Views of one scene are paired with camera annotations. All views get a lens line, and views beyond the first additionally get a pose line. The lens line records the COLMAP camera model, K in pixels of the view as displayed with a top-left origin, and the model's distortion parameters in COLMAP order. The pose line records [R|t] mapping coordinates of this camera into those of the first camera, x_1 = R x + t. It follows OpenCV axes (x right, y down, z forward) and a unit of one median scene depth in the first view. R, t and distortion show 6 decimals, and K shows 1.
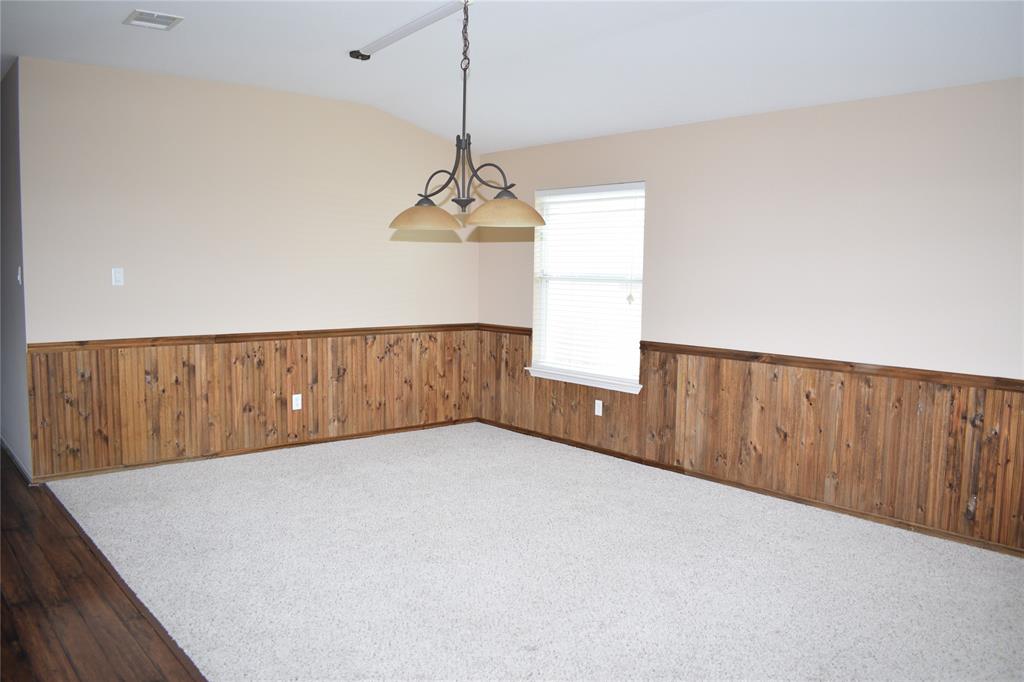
lens RADIAL K [[820.9, 0, 521.0], [0, 820.9, 339.0], [0, 0, 1]] dist [-0.096389, 0.002209]
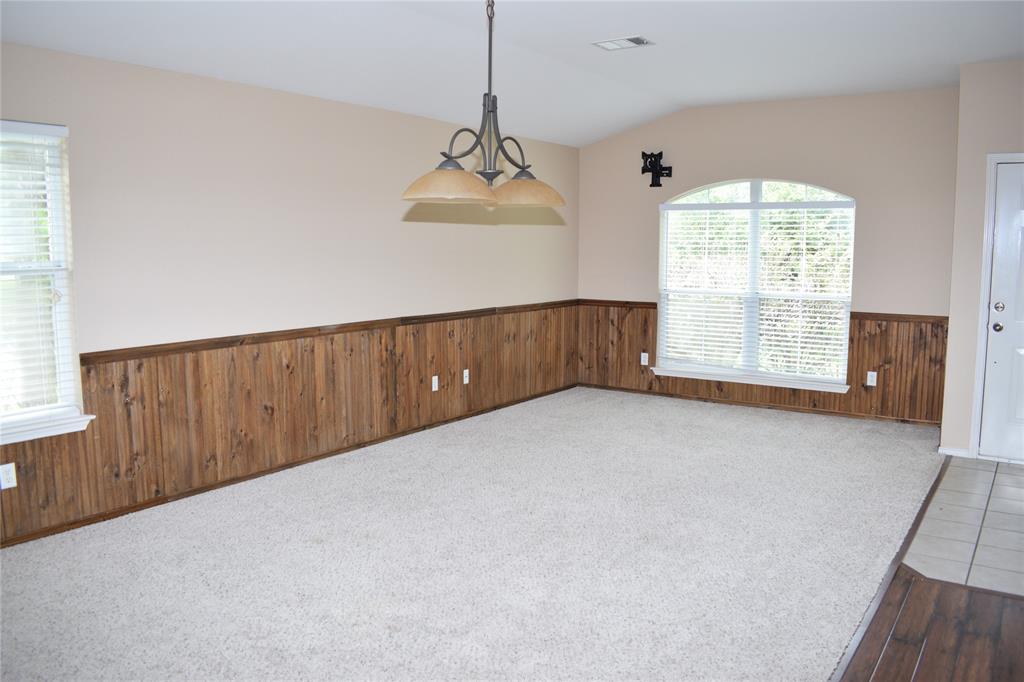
lens RADIAL K [[820.9, 0, 521.0], [0, 820.9, 339.0], [0, 0, 1]] dist [-0.096389, 0.002209]
pose [[-0.281046, -0.125249, 0.951486, -0.880926], [0.081786, 0.984715, 0.153780, -0.122923], [-0.956203, 0.121038, -0.266506, 1.176952]]
